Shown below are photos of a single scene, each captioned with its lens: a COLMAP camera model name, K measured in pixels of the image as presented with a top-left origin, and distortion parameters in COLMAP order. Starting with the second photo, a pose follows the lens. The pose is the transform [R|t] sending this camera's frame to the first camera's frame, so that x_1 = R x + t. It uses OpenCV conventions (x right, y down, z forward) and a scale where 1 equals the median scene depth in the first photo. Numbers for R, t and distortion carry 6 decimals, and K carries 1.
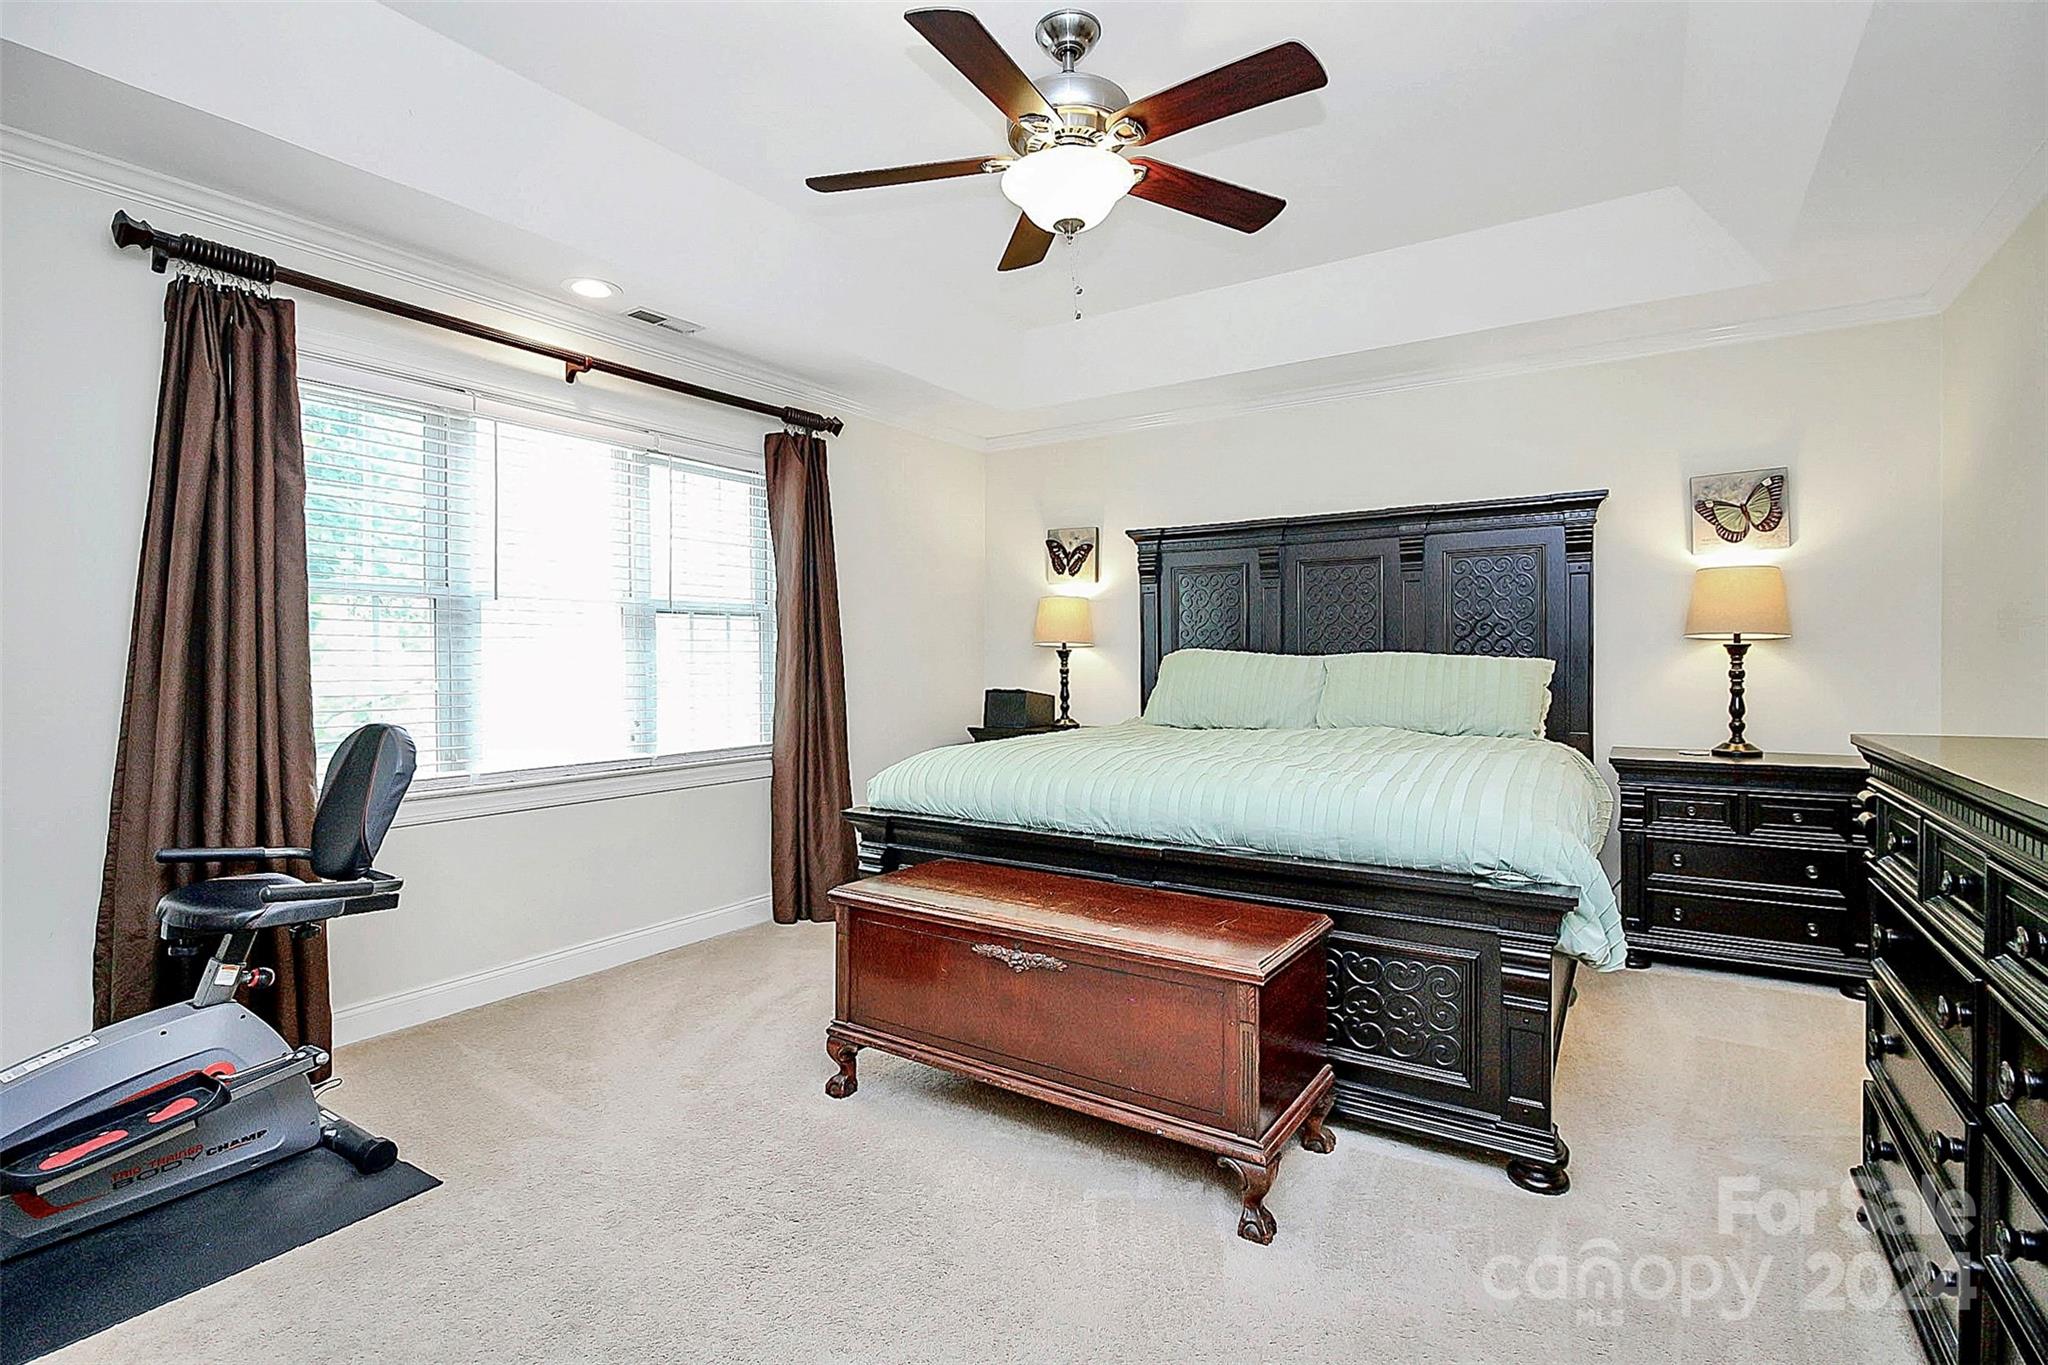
lens RADIAL K [[965.6, 0, 1068.5], [0, 965.6, 660.4], [0, 0, 1]] dist [0.003679, -0.008614]
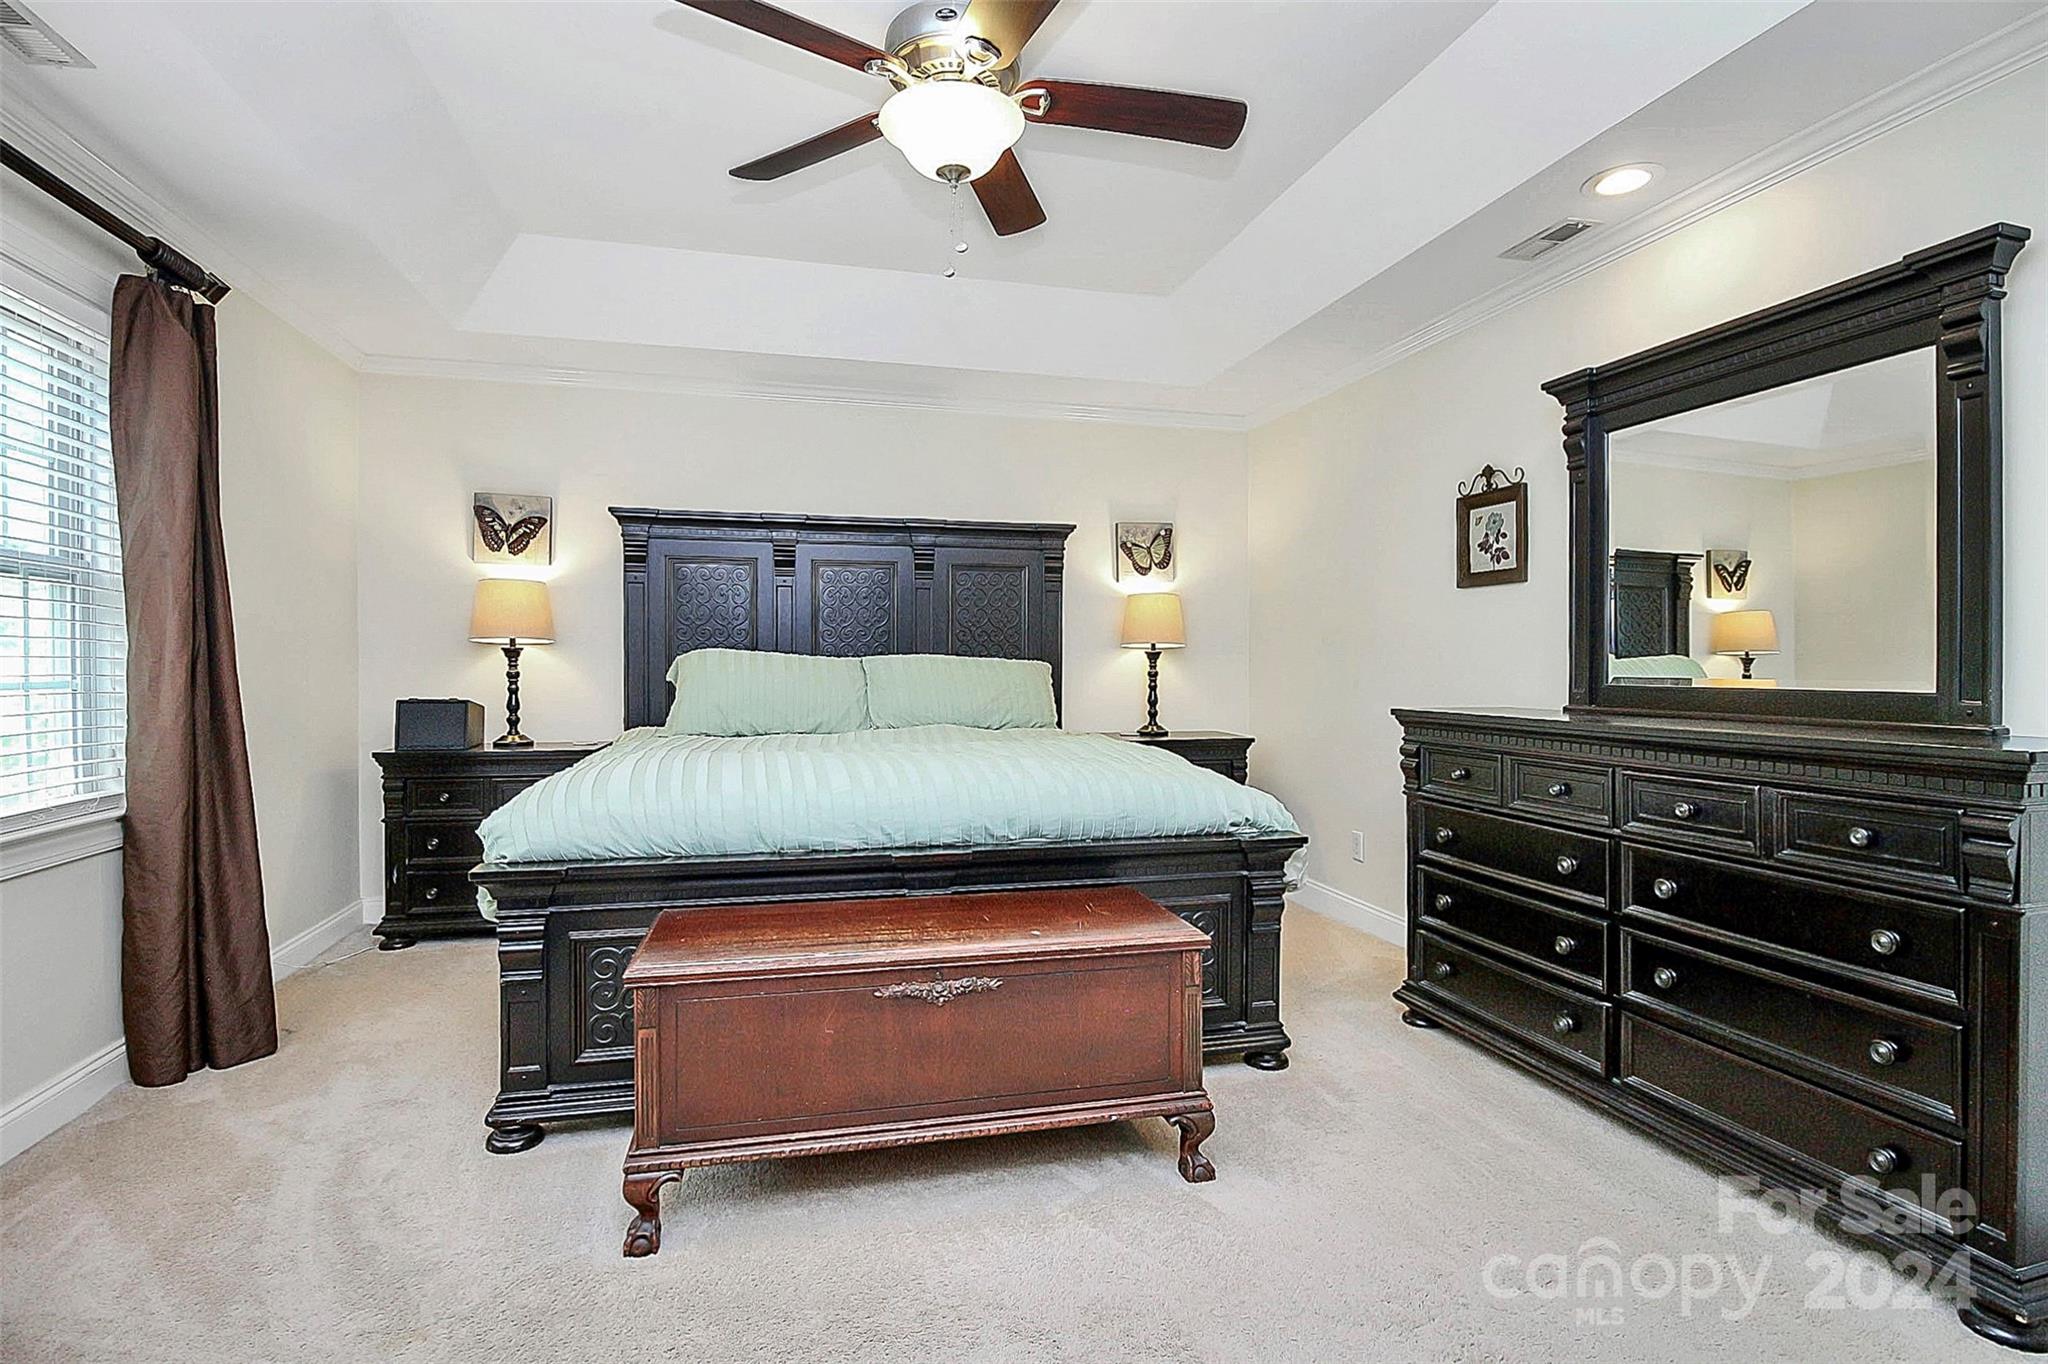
lens RADIAL K [[965.6, 0, 1024.9], [0, 965.6, 677.9], [0, 0, 1]] dist [0.003679, -0.008614]
pose [[0.686760, -0.004589, 0.726869, -0.386185], [-0.002131, 0.999963, 0.008326, 0.008696], [-0.726881, -0.007267, 0.686725, 0.201639]]
